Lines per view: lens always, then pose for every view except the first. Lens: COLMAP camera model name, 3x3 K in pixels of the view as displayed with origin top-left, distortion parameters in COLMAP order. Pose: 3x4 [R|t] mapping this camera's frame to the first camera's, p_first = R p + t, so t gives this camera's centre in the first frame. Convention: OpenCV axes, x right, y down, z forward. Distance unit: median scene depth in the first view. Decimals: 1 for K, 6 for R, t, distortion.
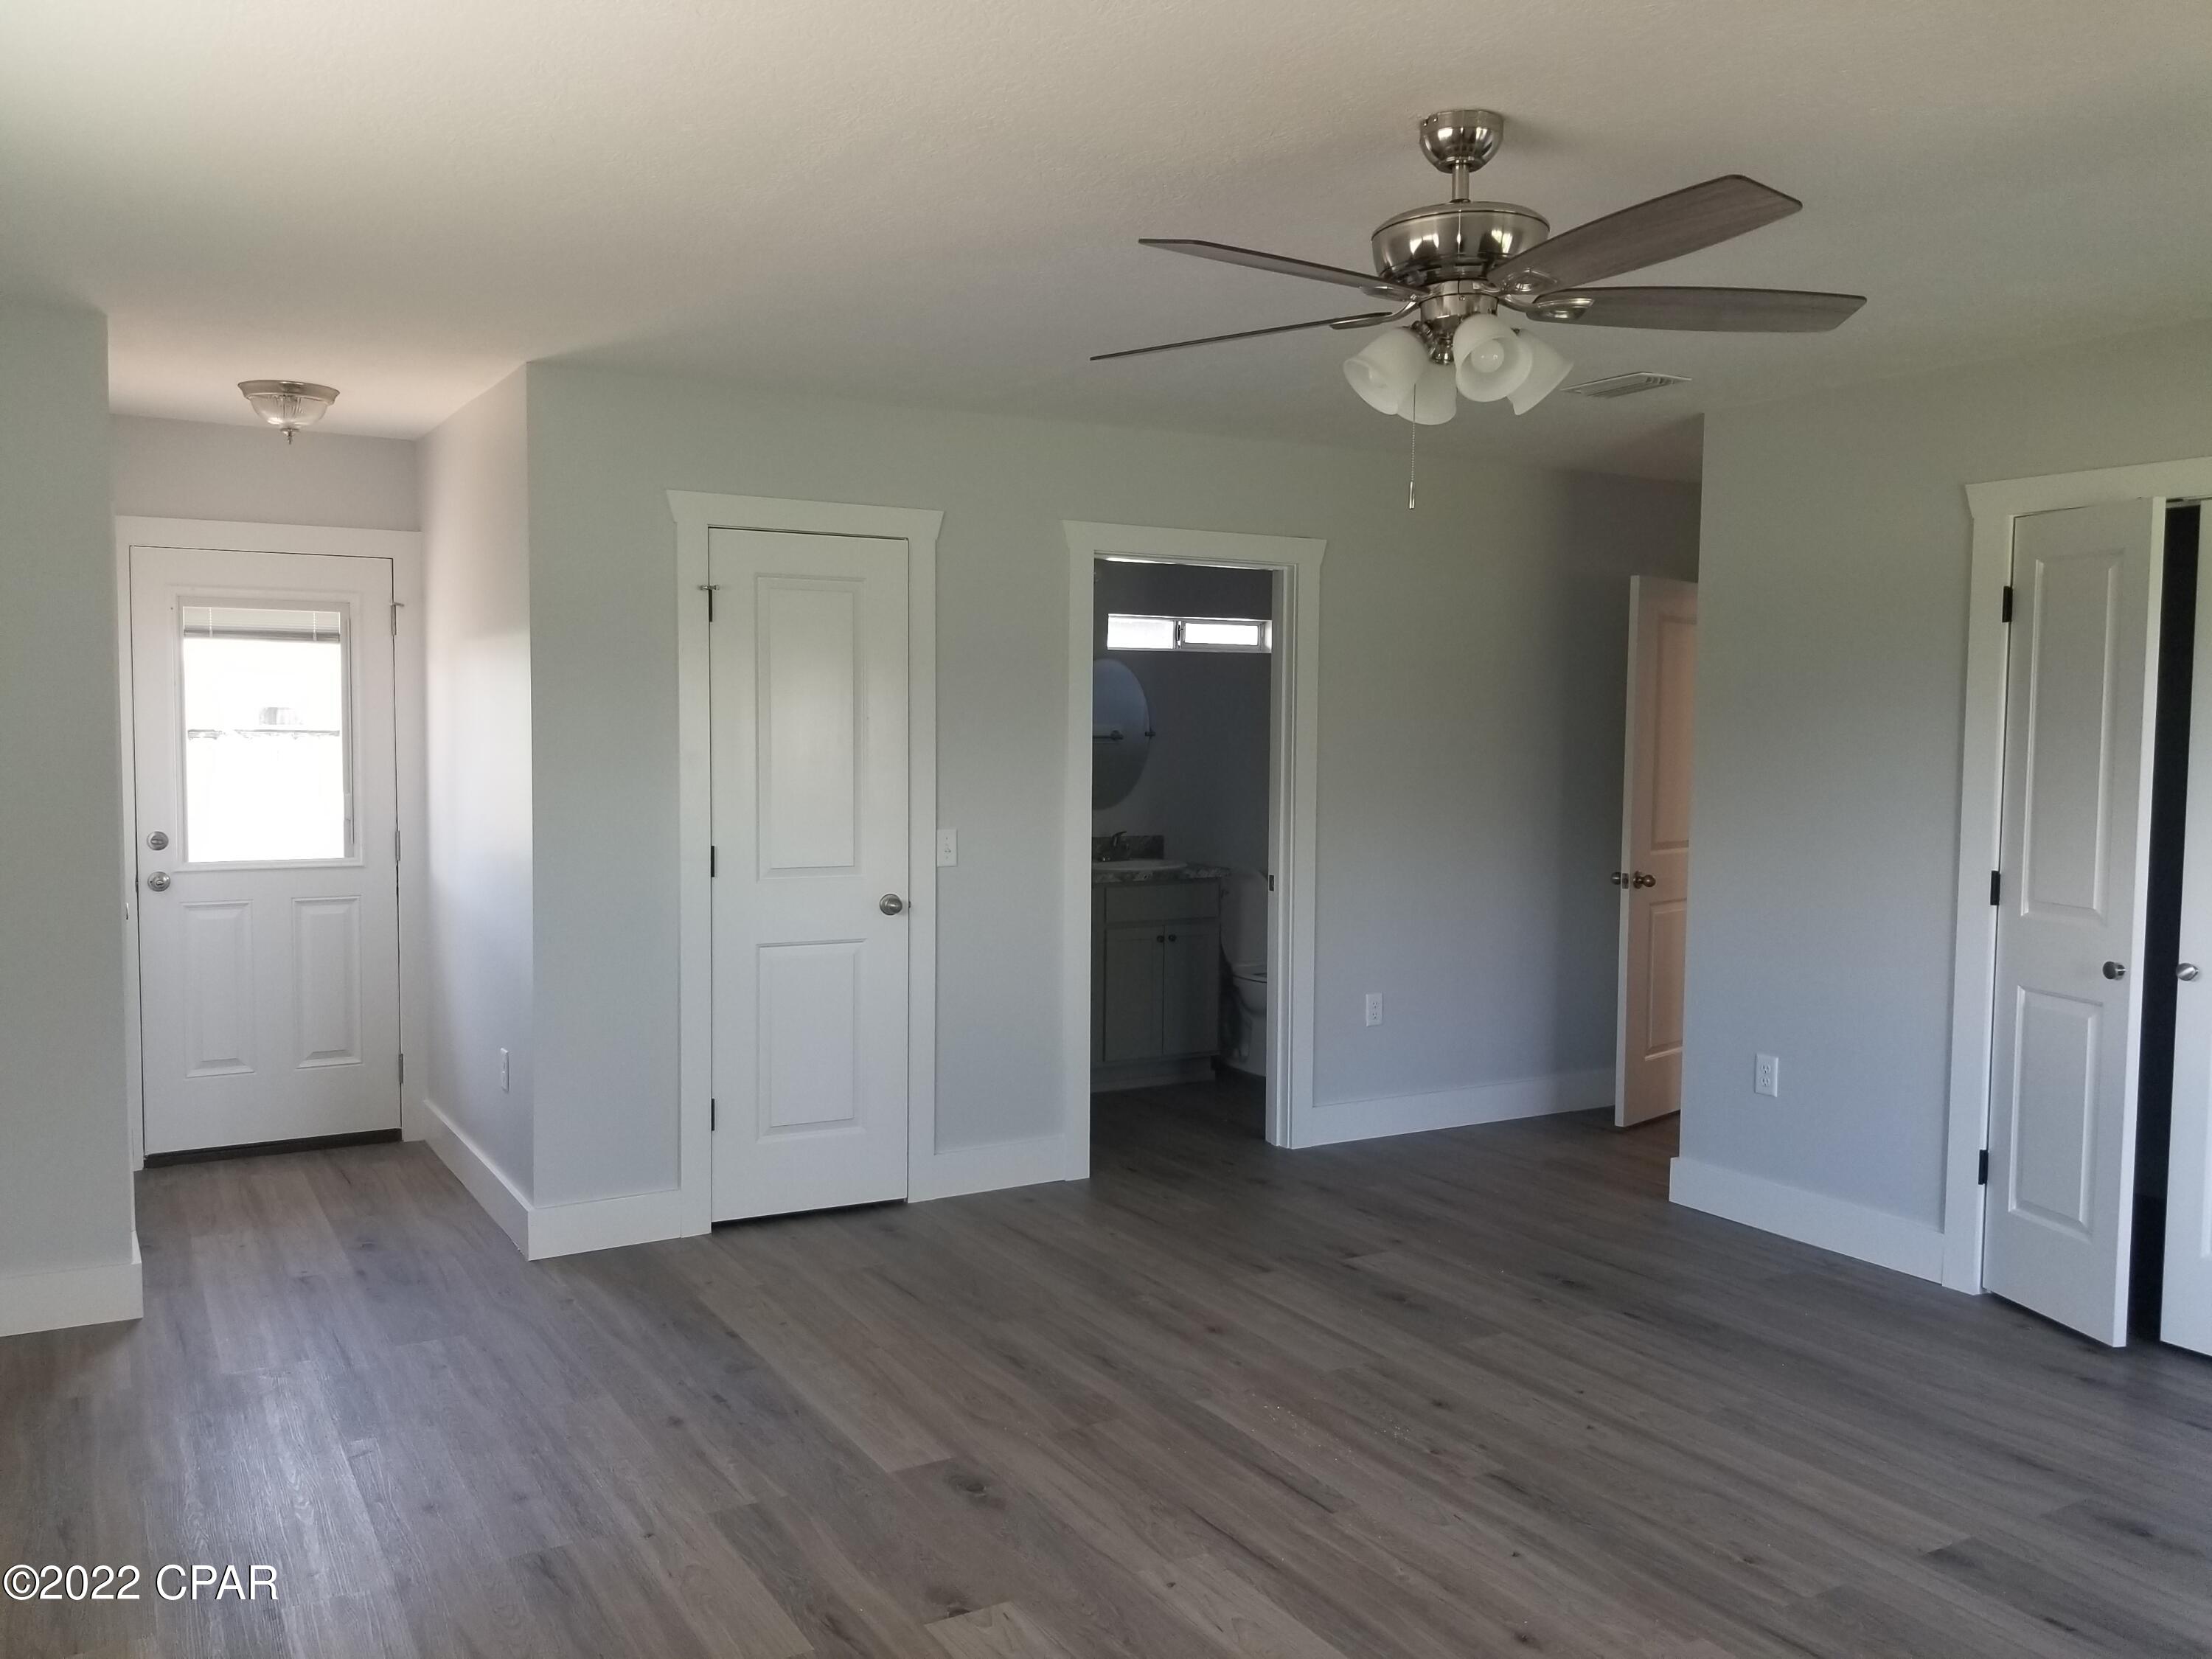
lens RADIAL K [[1789.6, 0, 1106.0], [0, 1789.6, 829.5], [0, 0, 1]] dist [0.015244, 0.003661]
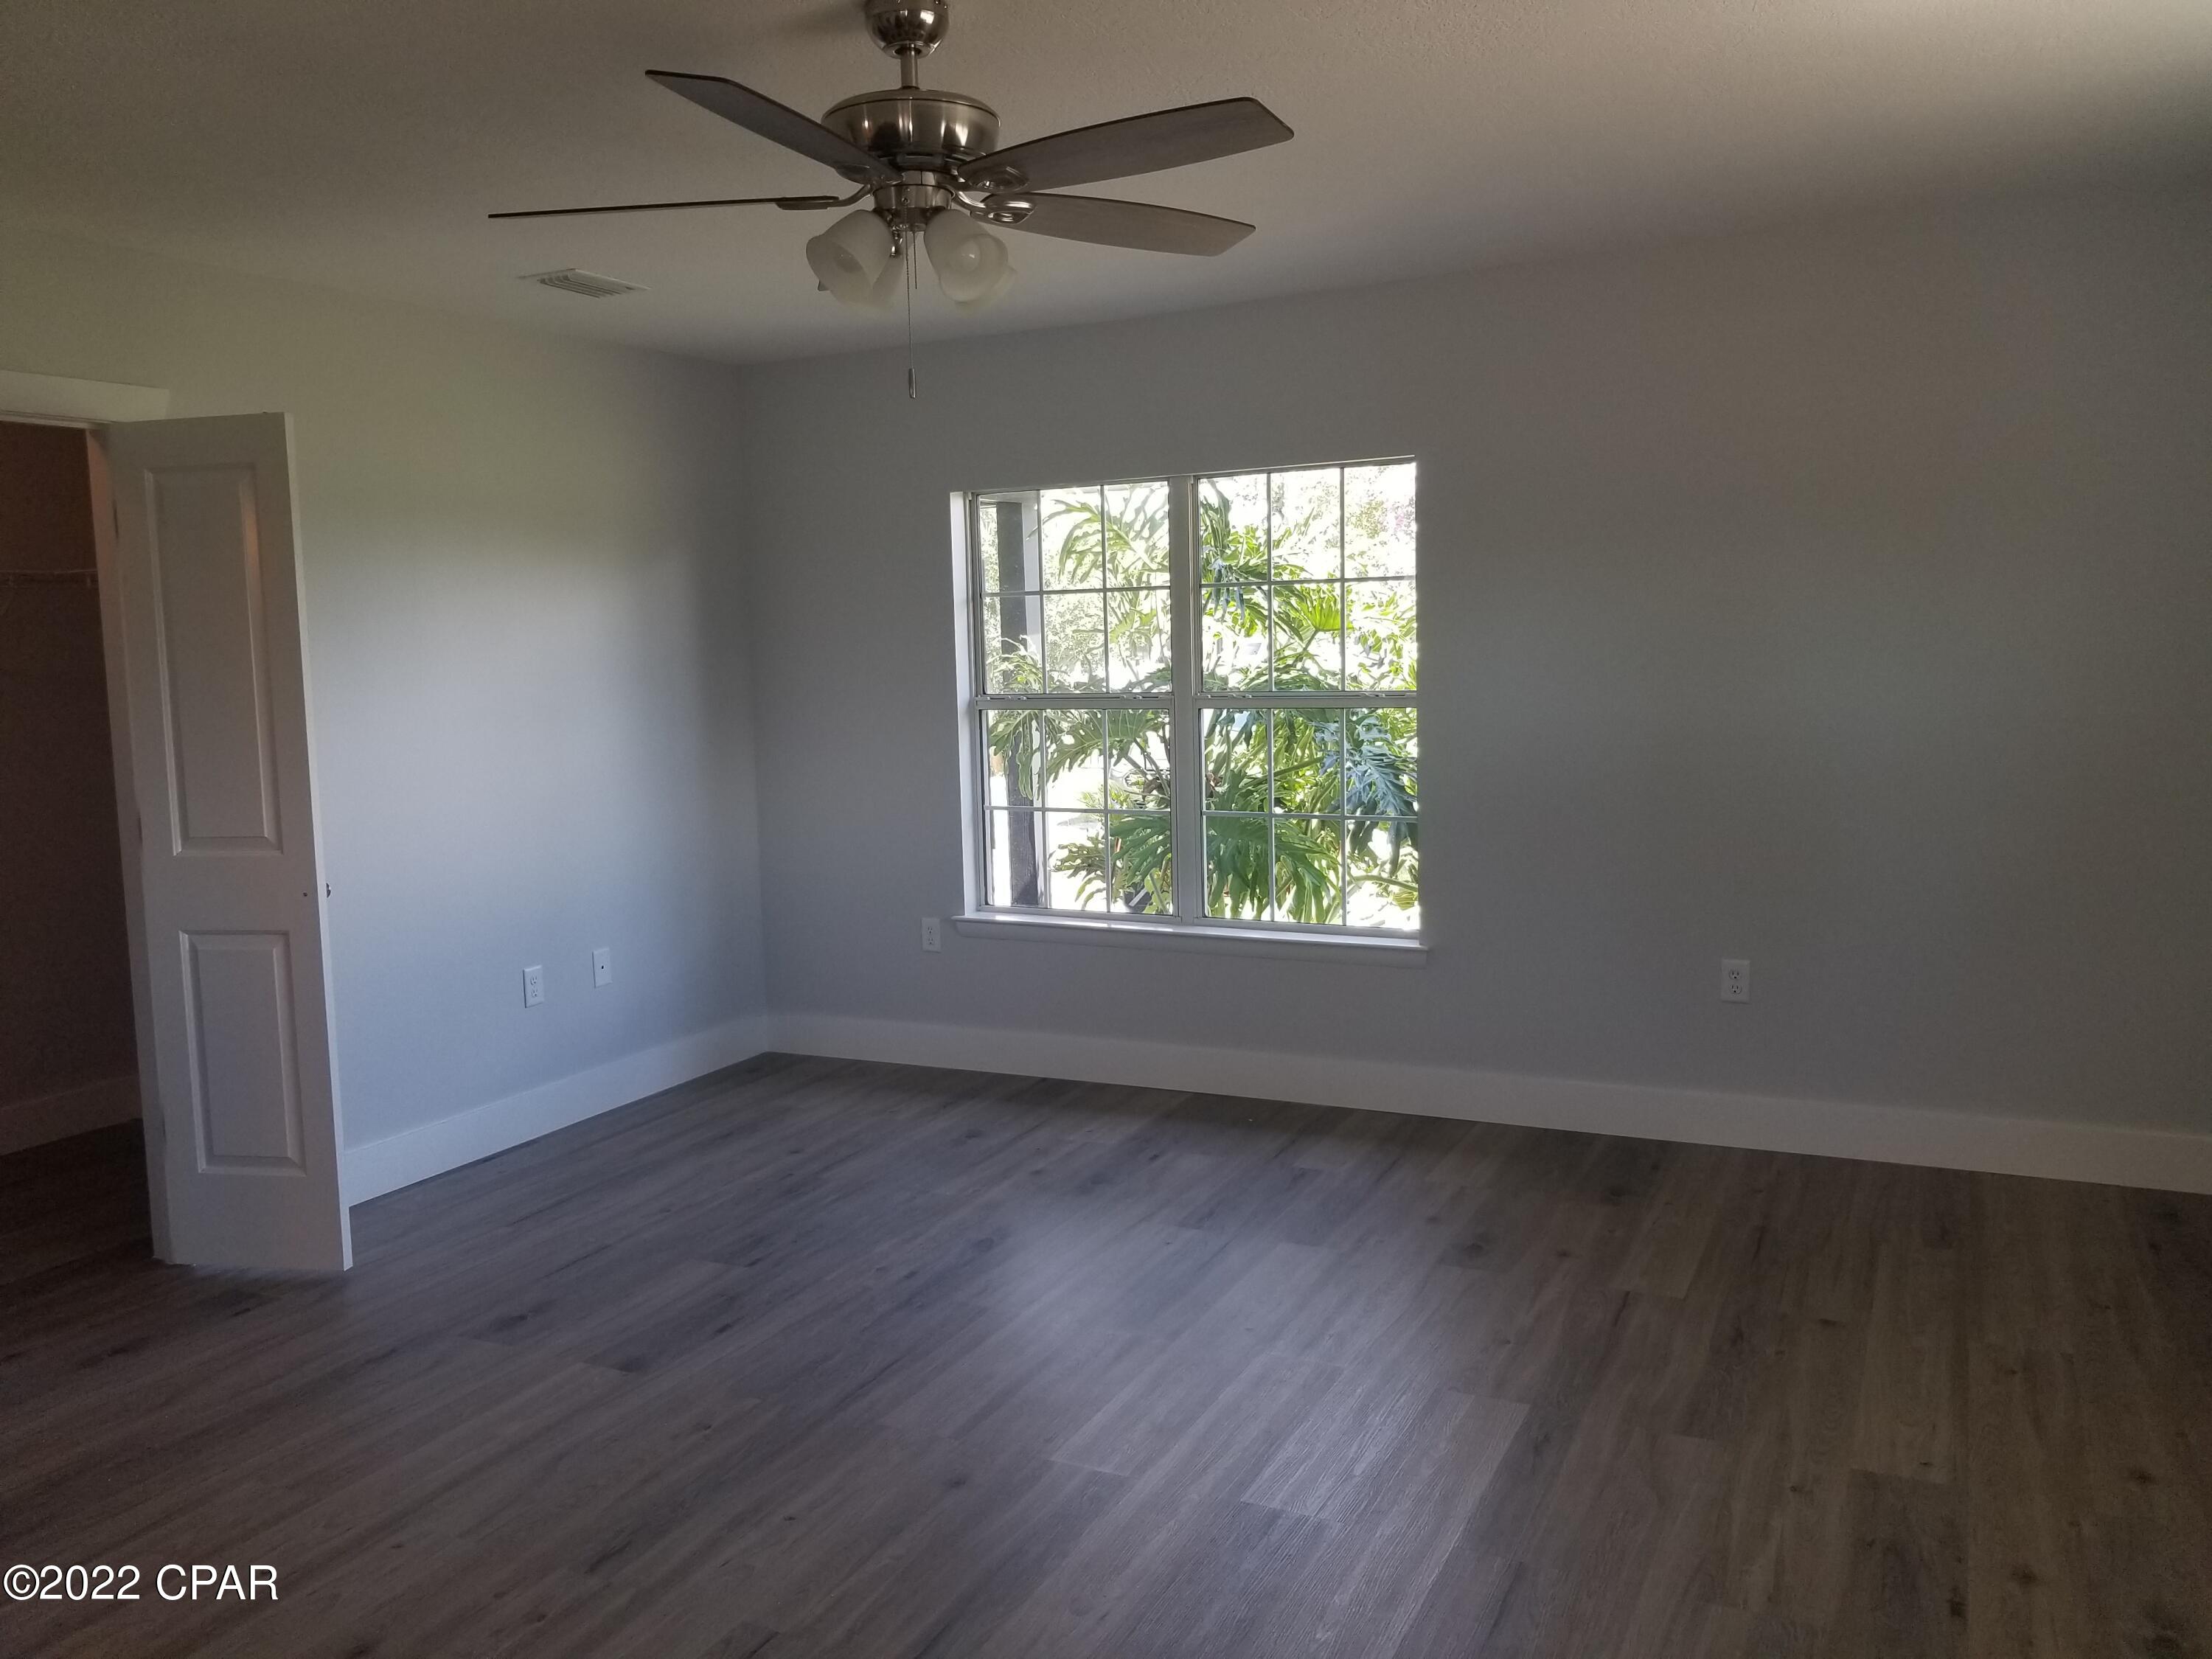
lens RADIAL K [[1705.6, 0, 1084.0], [0, 1705.6, 762.9], [0, 0, 1]] dist [-0.029413, -0.003874]
pose [[-0.526328, -0.053952, 0.848568, -0.546743], [0.089586, 0.988912, 0.118441, -0.070309], [-0.845549, 0.138359, -0.515658, 1.204791]]
